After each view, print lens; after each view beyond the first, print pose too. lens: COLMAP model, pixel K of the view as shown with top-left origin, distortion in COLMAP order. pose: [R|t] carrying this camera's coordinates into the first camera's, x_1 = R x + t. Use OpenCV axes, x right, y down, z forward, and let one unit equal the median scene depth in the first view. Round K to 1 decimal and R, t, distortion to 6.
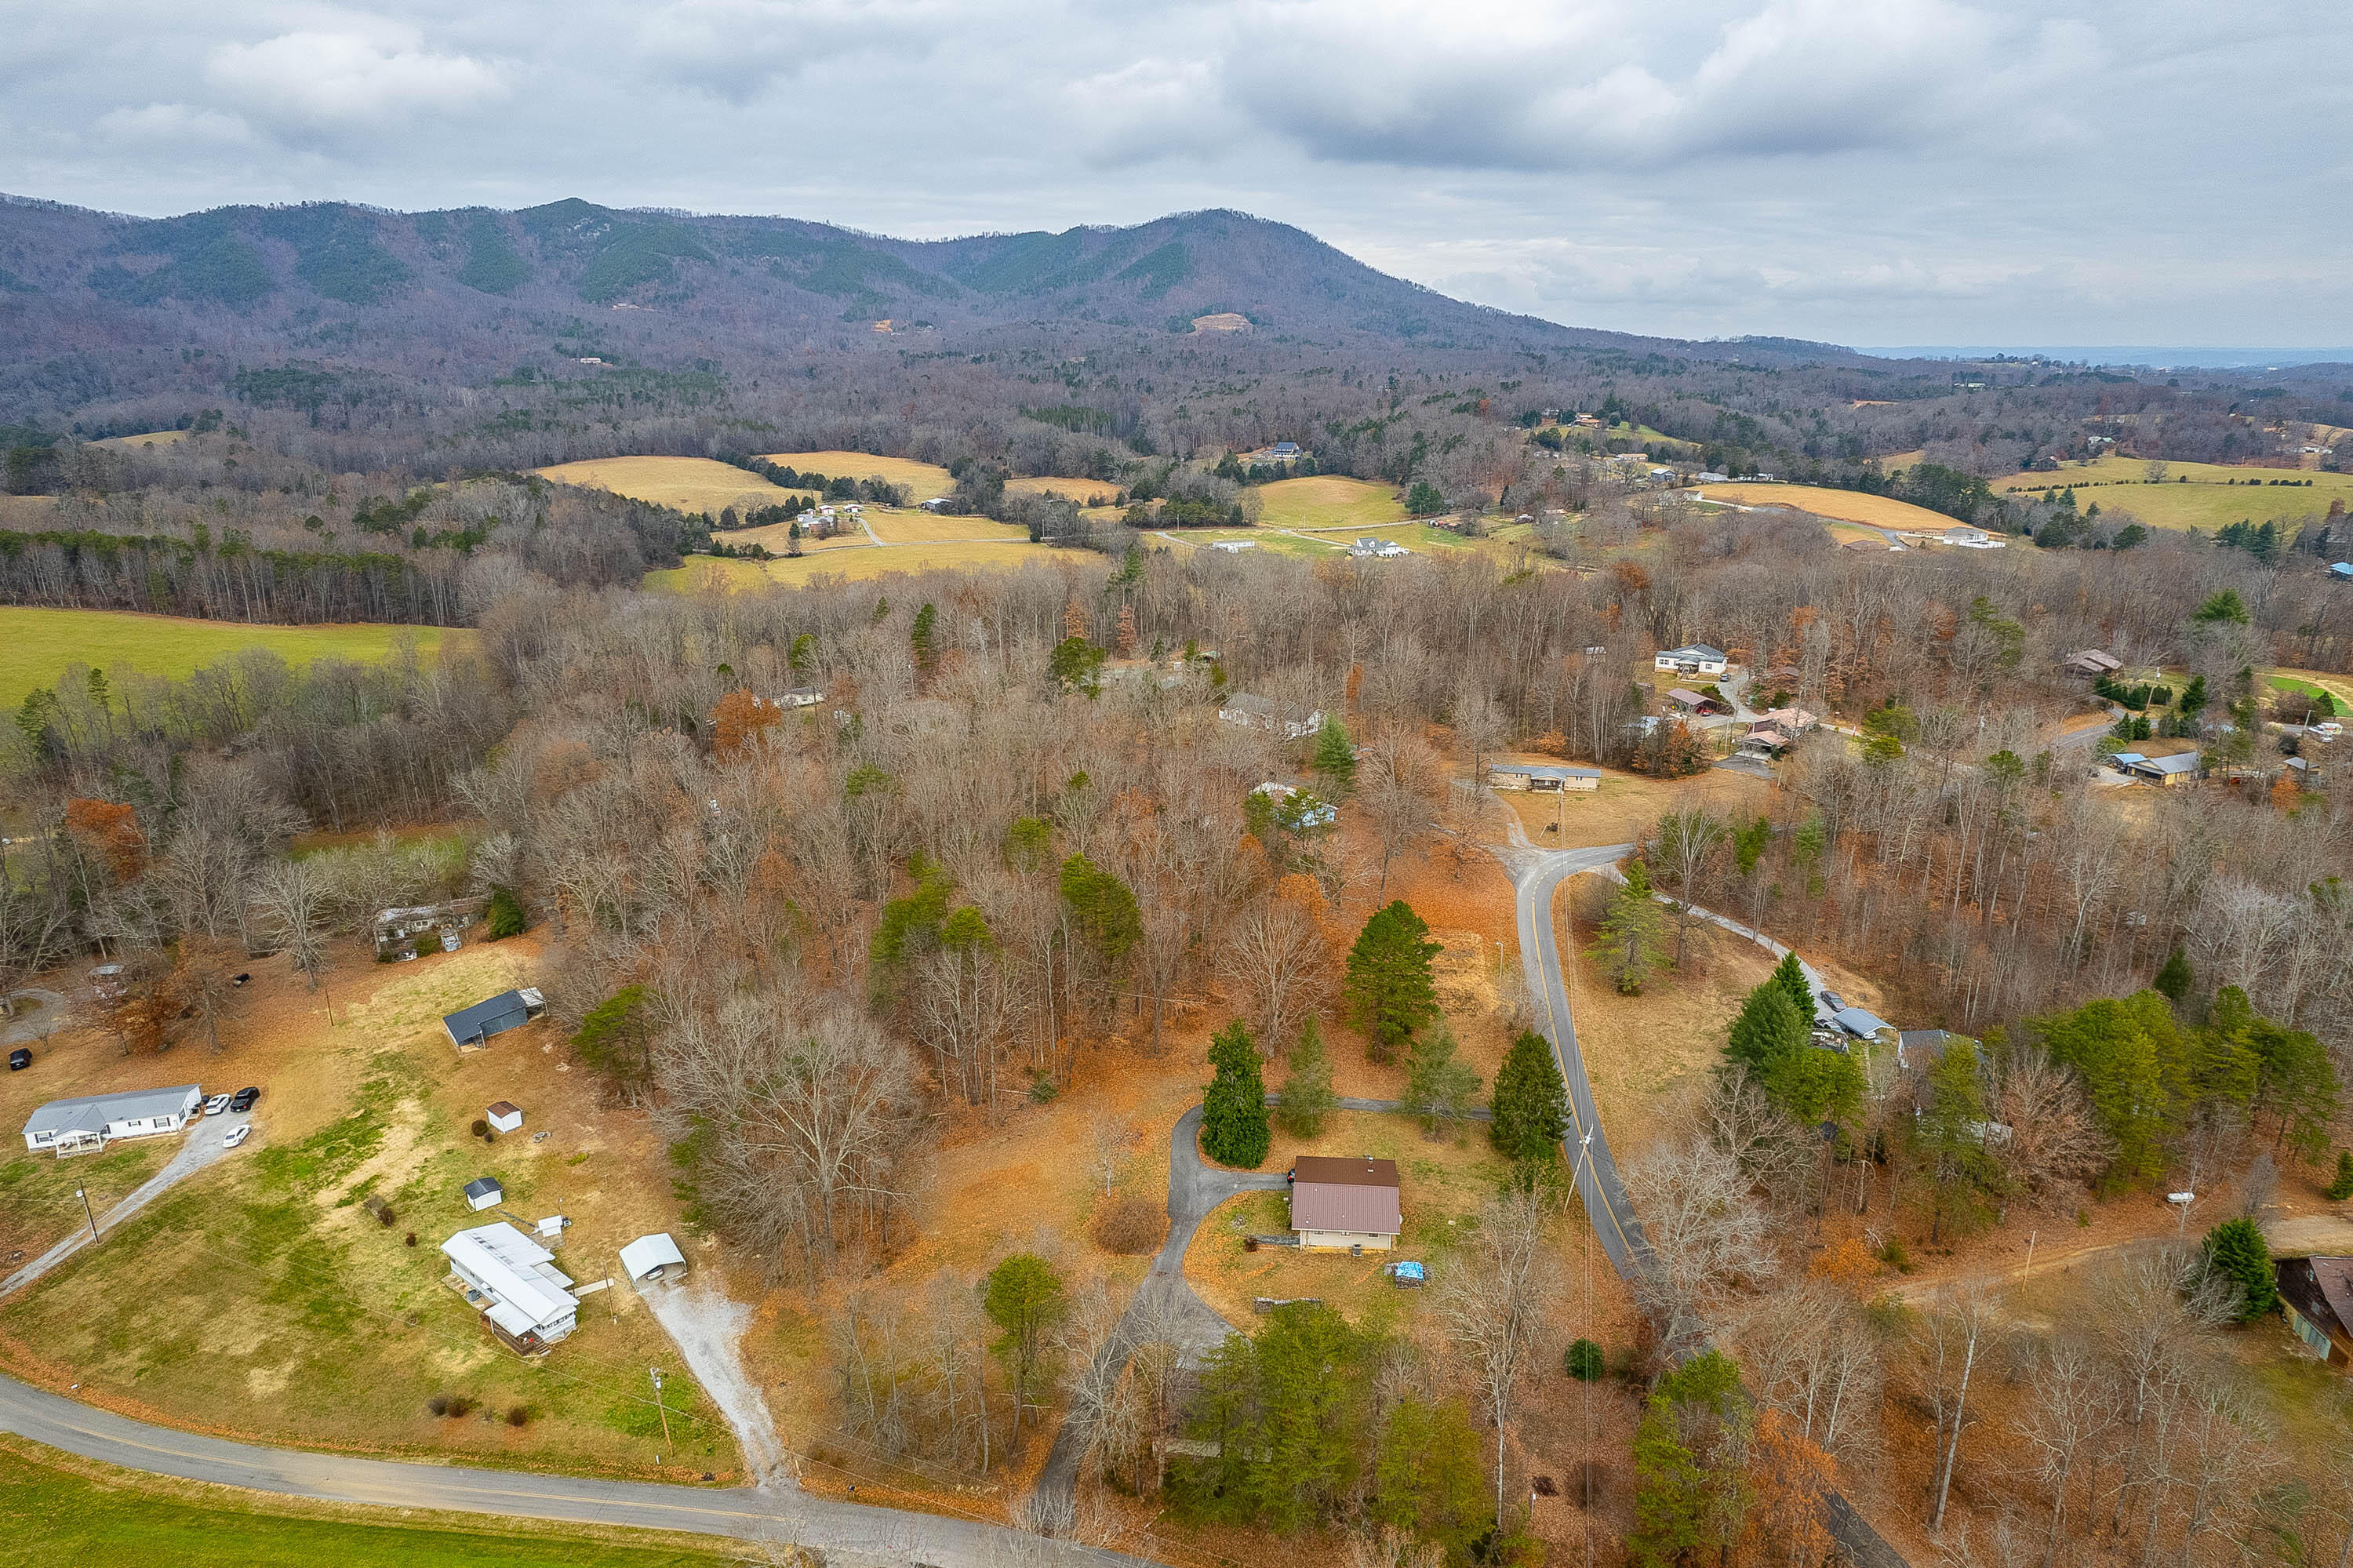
lens RADIAL K [[1502.8, 0, 1187.9], [0, 1502.8, 787.6], [0, 0, 1]] dist [-0.080871, 0.073607]
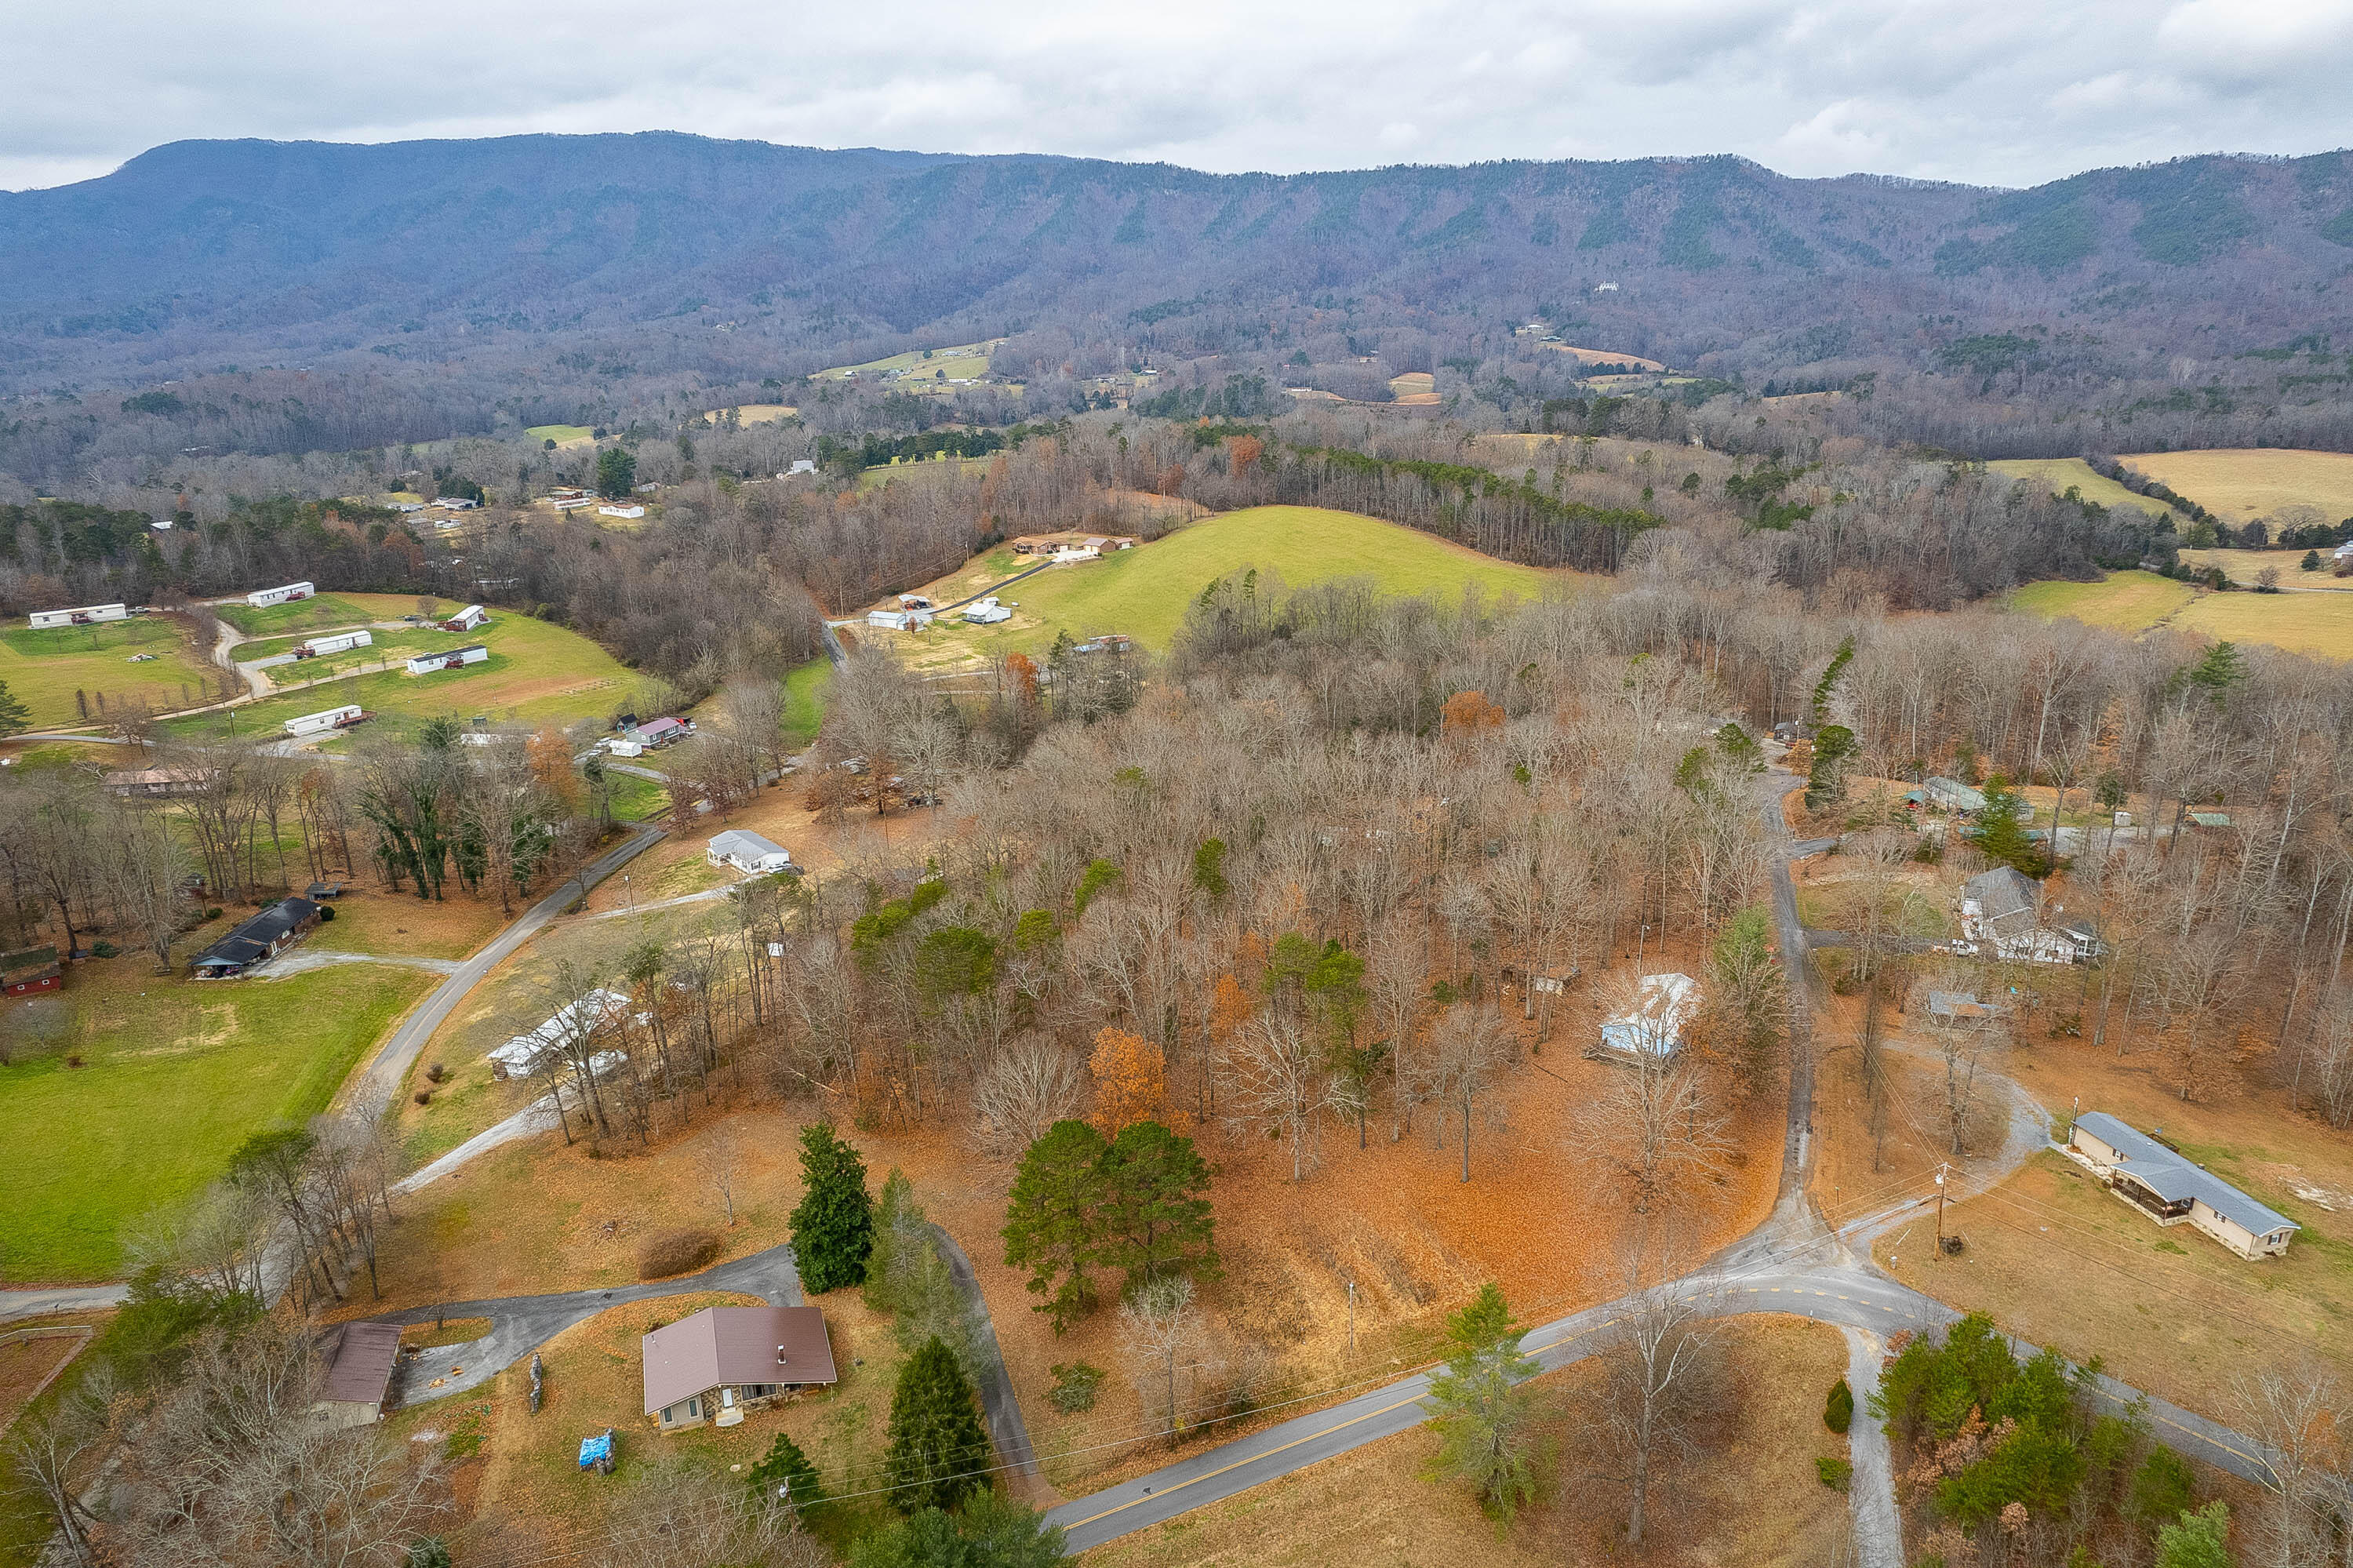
lens RADIAL K [[1502.8, 0, 1187.9], [0, 1502.8, 787.6], [0, 0, 1]] dist [-0.080871, 0.073607]
pose [[0.430261, 0.267902, -0.862035, 0.123854], [-0.248766, 0.953159, 0.172056, -0.034700], [0.867750, 0.140416, 0.476752, 0.115249]]
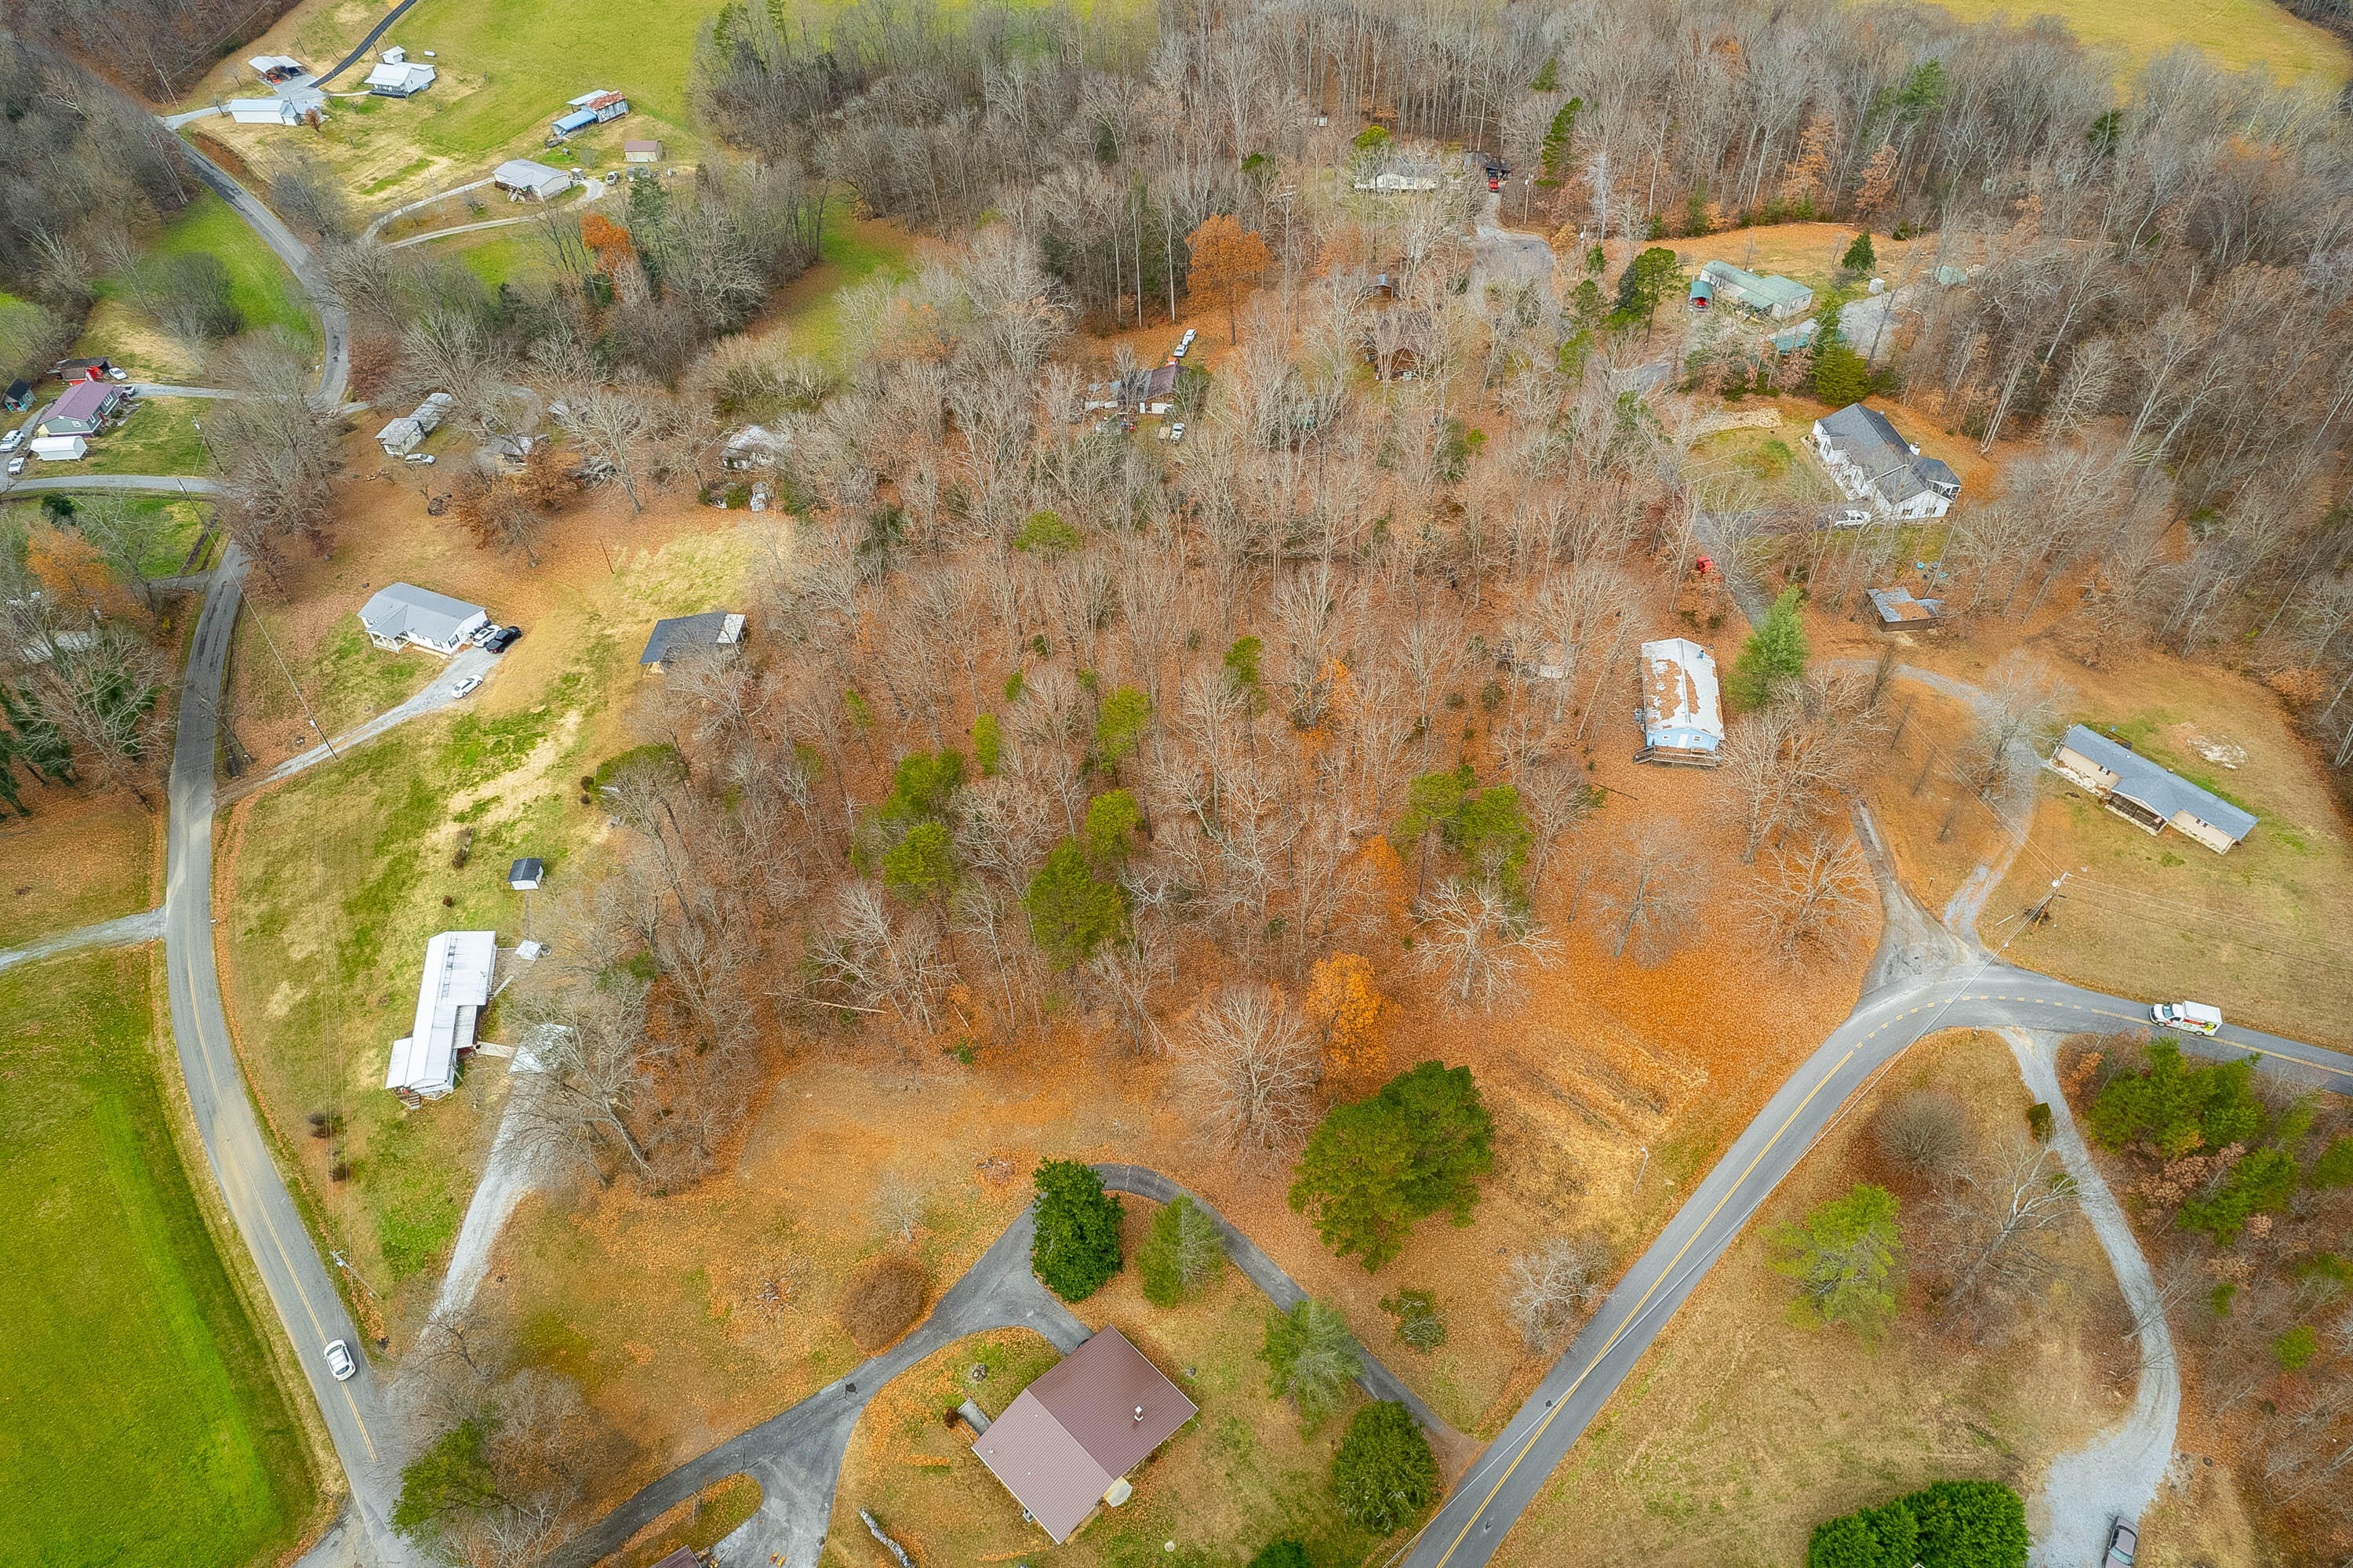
lens RADIAL K [[1502.8, 0, 1187.9], [0, 1502.8, 787.6], [0, 0, 1]] dist [-0.080871, 0.073607]
pose [[0.775424, 0.443878, -0.449099, 0.051683], [-0.171849, 0.832731, 0.526333, -0.064055], [0.607607, -0.330954, 0.721999, 0.085374]]
